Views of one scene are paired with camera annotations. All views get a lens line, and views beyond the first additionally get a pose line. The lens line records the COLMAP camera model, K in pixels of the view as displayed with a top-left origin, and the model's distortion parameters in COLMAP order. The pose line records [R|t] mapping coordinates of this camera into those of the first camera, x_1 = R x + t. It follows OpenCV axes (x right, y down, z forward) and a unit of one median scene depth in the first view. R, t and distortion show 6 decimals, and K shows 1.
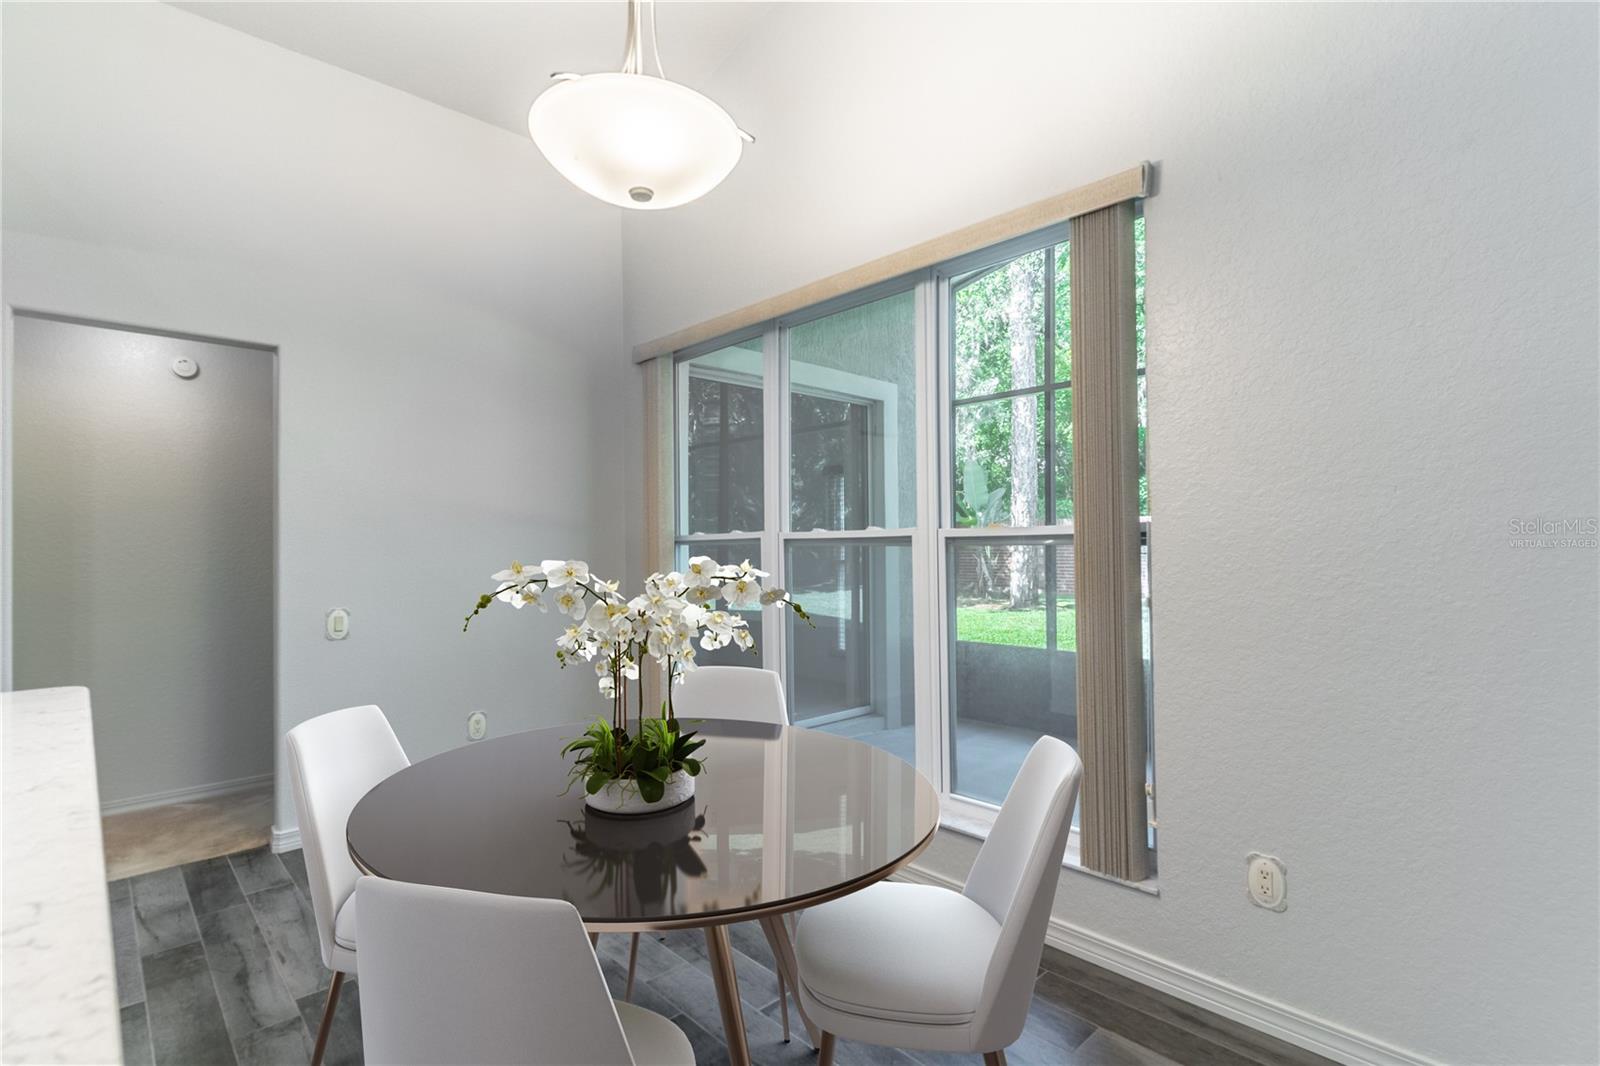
lens RADIAL K [[772.8, 0, 798.1], [0, 772.8, 534.5], [0, 0, 1]] dist [-0.001451, 0.000384]
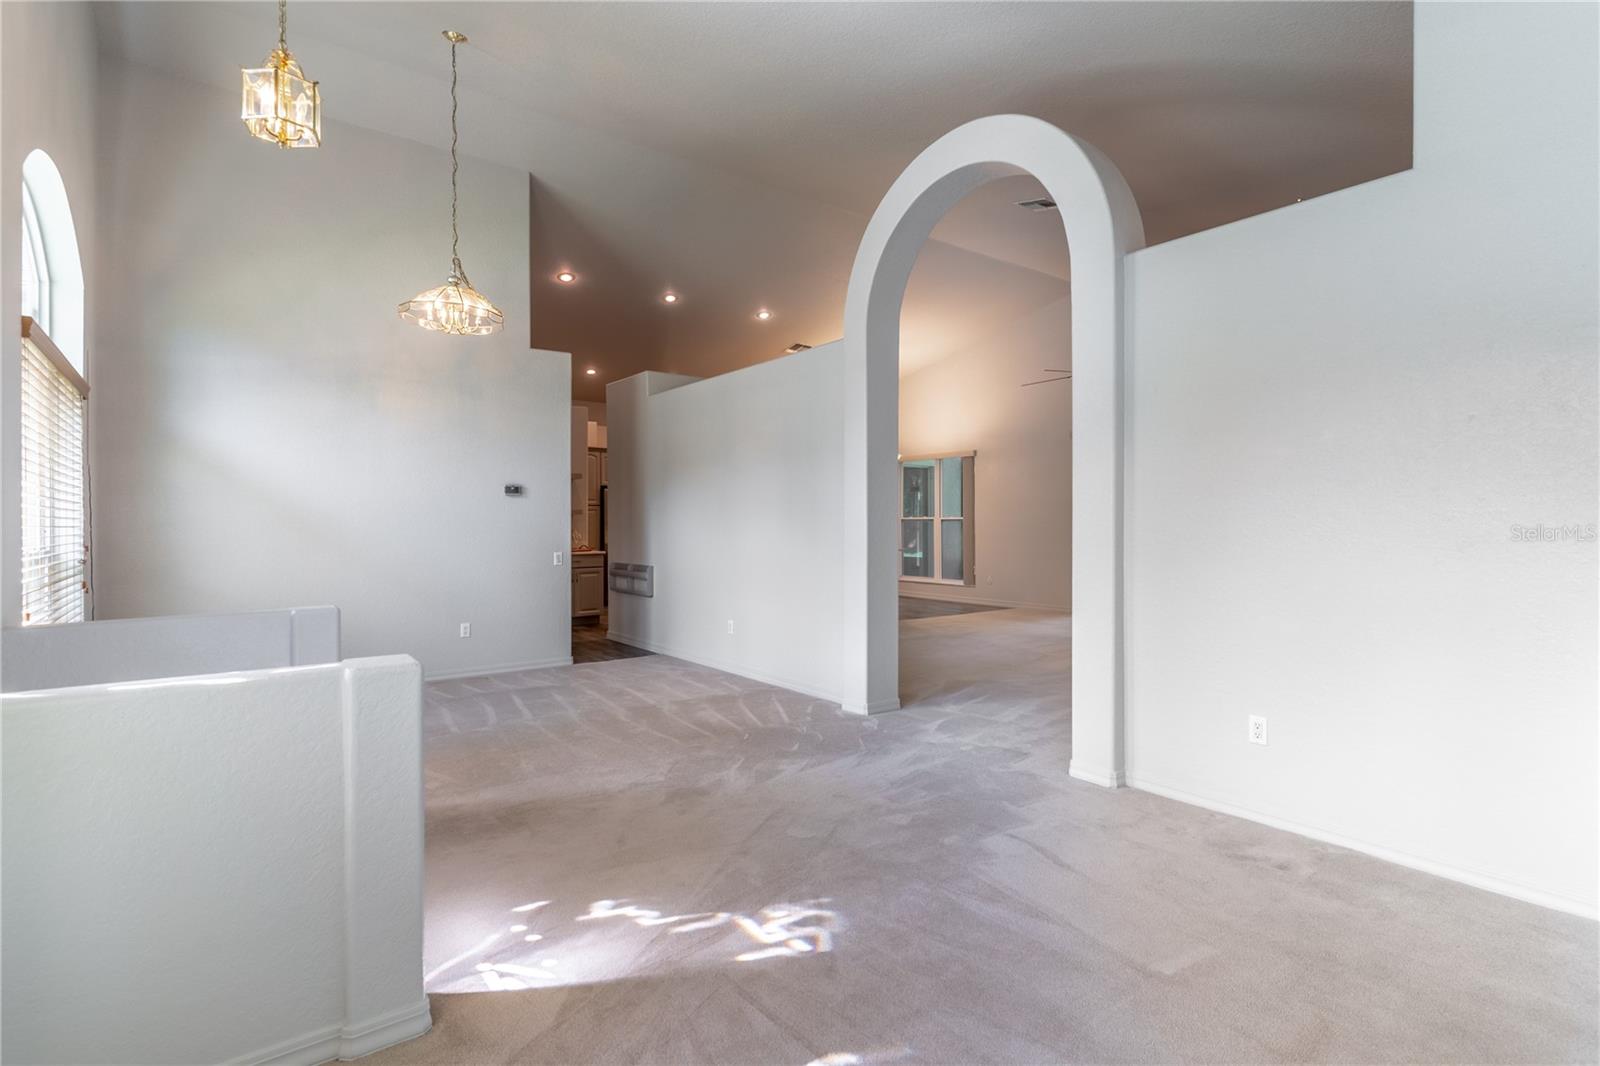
lens RADIAL K [[772.8, 0, 802.9], [0, 772.8, 535.1], [0, 0, 1]] dist [-0.001451, 0.000384]
pose [[0.995723, 0.005476, -0.092231, -0.127453], [-0.004092, 0.999876, 0.015181, 0.024377], [0.092303, -0.014739, 0.995622, -2.287634]]
